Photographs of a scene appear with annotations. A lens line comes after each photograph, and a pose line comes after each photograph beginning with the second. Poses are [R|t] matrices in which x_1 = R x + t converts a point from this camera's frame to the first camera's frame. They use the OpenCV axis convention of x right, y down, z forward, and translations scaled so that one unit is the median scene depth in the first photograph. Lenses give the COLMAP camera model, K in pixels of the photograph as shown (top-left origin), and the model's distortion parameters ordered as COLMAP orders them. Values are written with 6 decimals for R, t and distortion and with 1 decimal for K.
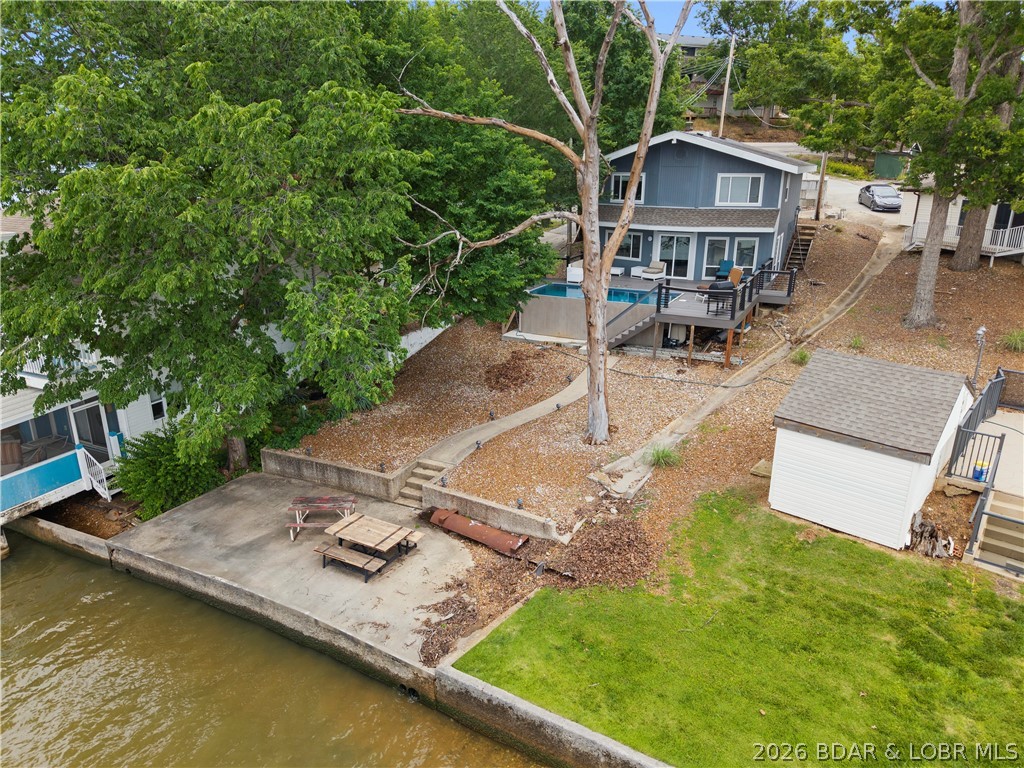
lens RADIAL K [[701.3, 0, 513.7], [0, 701.3, 384.3], [0, 0, 1]] dist [0.006363, -0.001870]
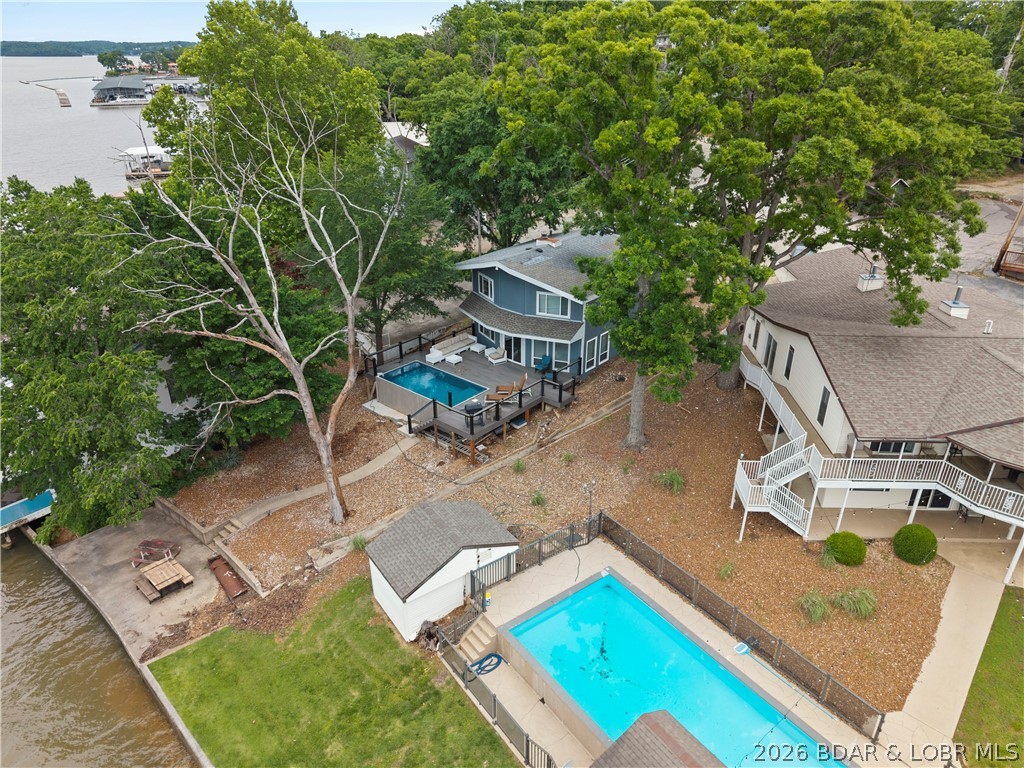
lens RADIAL K [[701.3, 0, 515.4], [0, 701.3, 378.5], [0, 0, 1]] dist [0.006363, -0.001870]
pose [[0.972156, 0.098158, -0.212785, 0.888436], [-0.068819, 0.987591, 0.141164, -0.528861], [0.224001, -0.122590, 0.966848, -0.414589]]
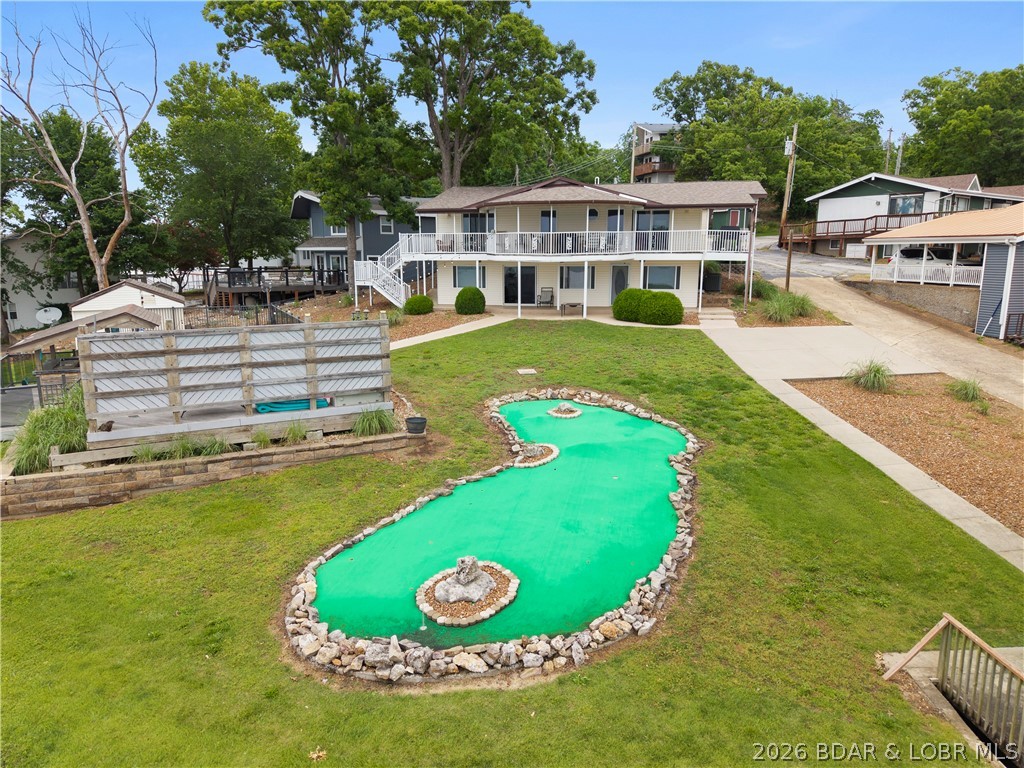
lens RADIAL K [[701.3, 0, 505.1], [0, 701.3, 382.6], [0, 0, 1]] dist [0.006363, -0.001870]
pose [[0.911635, 0.069044, -0.405159, 2.203613], [-0.115771, 0.989011, -0.091953, 0.296533], [0.394358, 0.130733, 0.909610, -0.425884]]
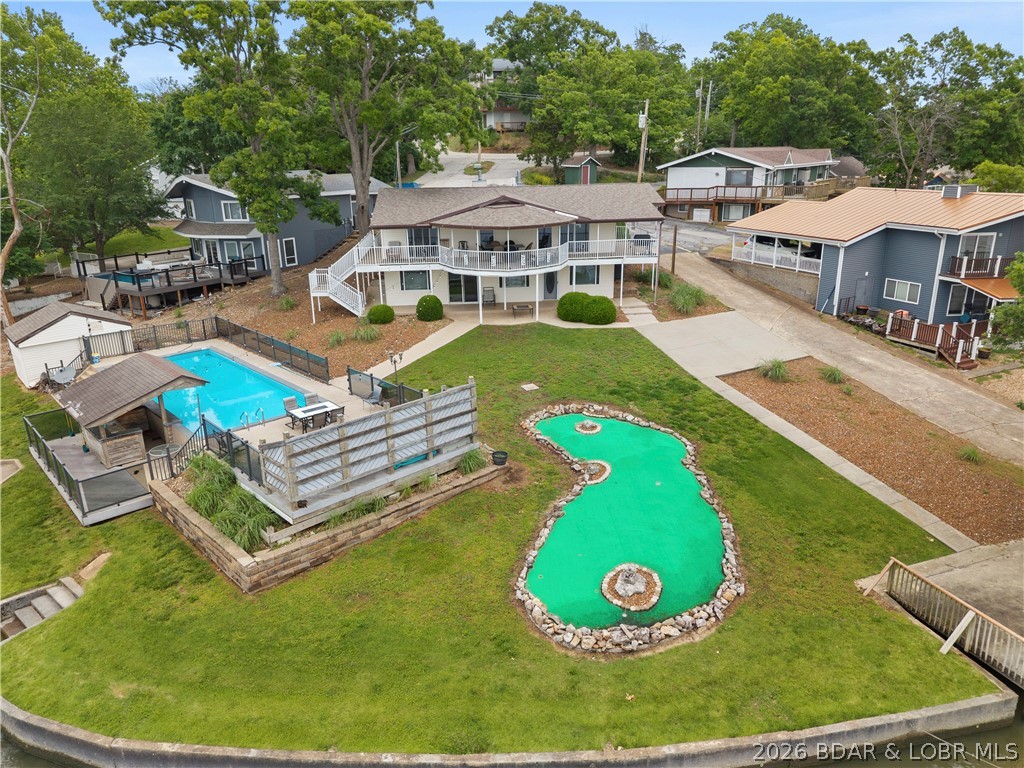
lens RADIAL K [[731.1, 0, 511.7], [0, 731.1, 383.0], [0, 0, 1]] dist [0.023516, -0.017686]
pose [[0.991819, 0.015181, -0.126748, 1.893422], [-0.013776, 0.999834, 0.011955, 0.127014], [0.126909, -0.010112, 0.991863, -0.901040]]
